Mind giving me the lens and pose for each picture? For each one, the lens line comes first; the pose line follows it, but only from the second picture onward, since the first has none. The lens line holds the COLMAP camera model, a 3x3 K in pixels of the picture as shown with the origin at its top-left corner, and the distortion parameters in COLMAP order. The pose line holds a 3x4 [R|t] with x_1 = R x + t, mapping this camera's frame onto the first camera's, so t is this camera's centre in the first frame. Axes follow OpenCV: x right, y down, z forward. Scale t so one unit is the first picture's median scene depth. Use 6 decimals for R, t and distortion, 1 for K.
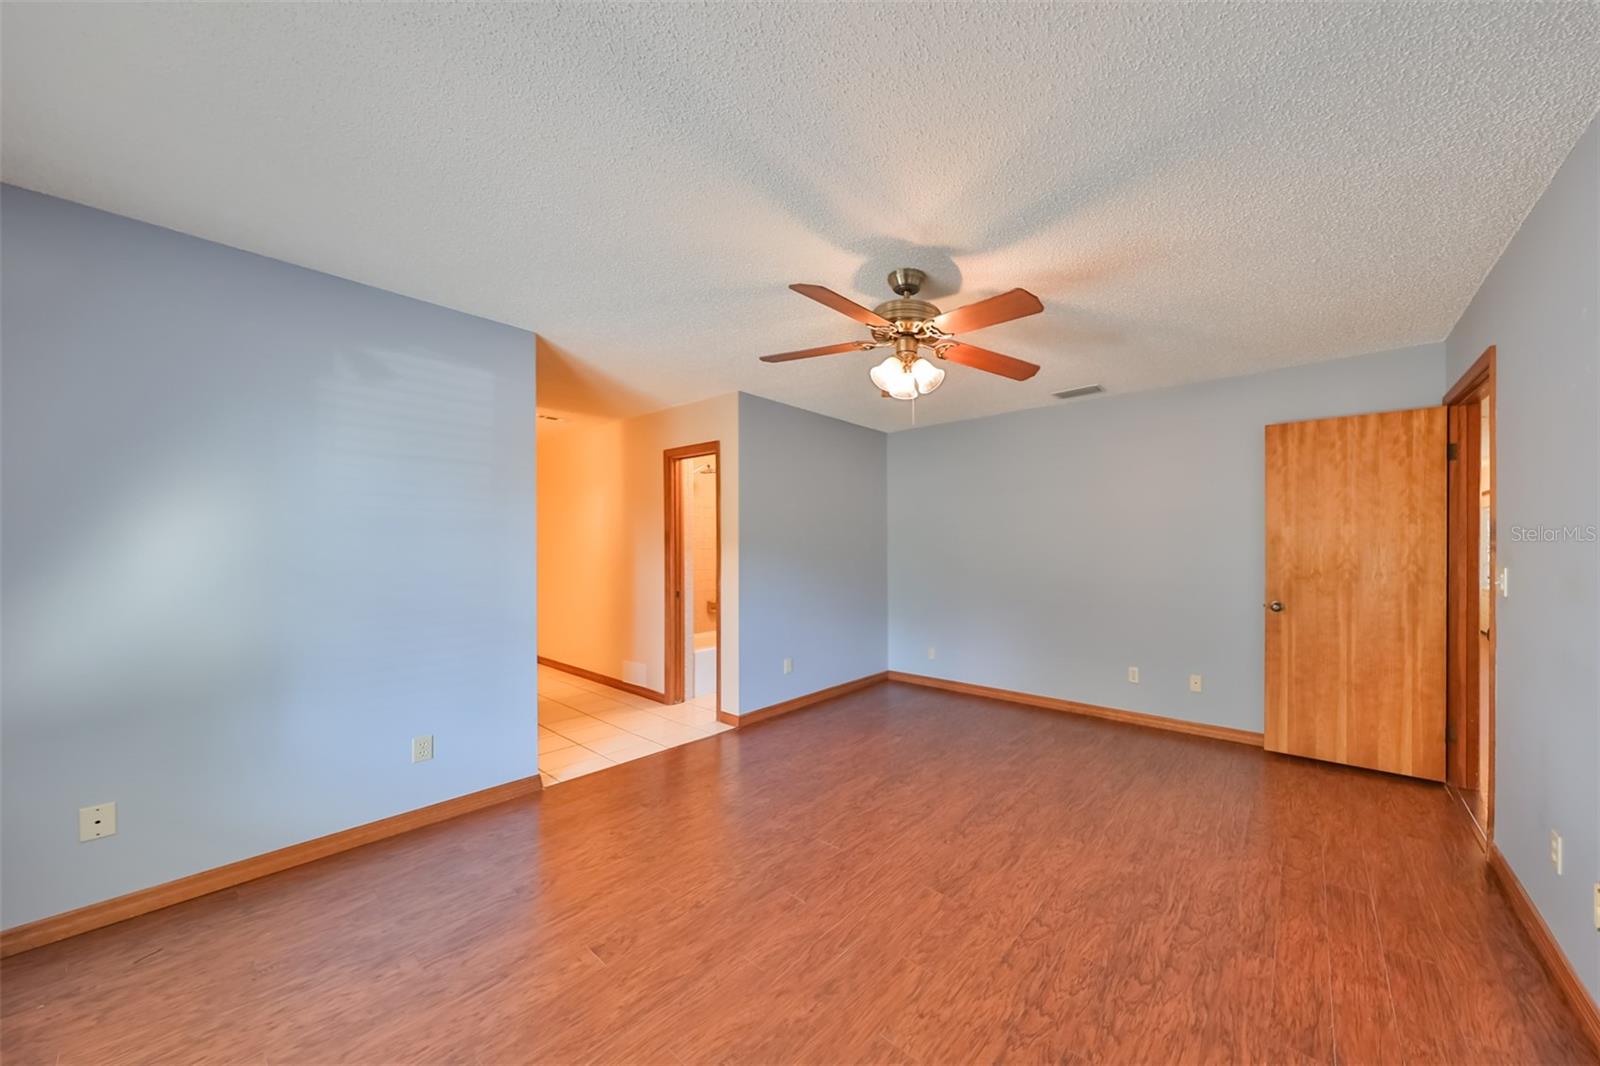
lens RADIAL K [[442.6, 0, 805.0], [0, 442.6, 548.9], [0, 0, 1]] dist [-0.000976, -0.000036]
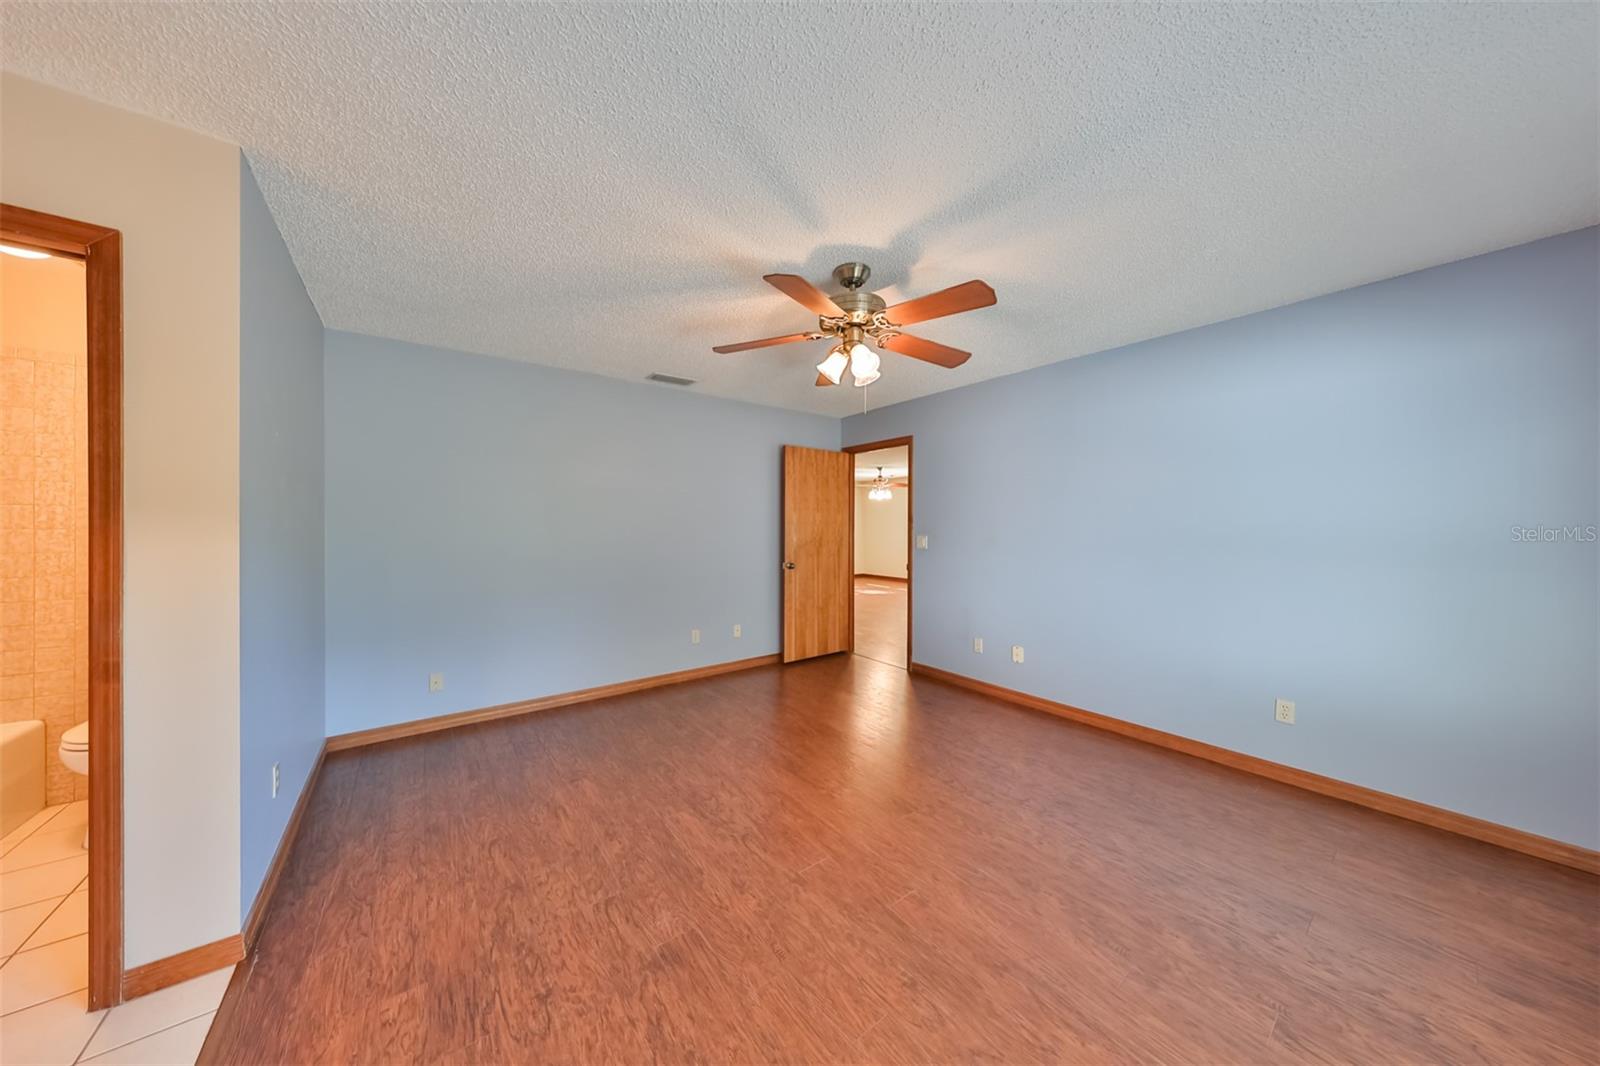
lens RADIAL K [[502.6, 0, 805.3], [0, 502.6, 527.2], [0, 0, 1]] dist [0.002114, -0.000022]
pose [[0.290175, -0.001459, 0.956973, -0.704310], [0.000162, 0.999999, 0.001476, -0.006000], [-0.956974, -0.000273, 0.290175, 0.561736]]
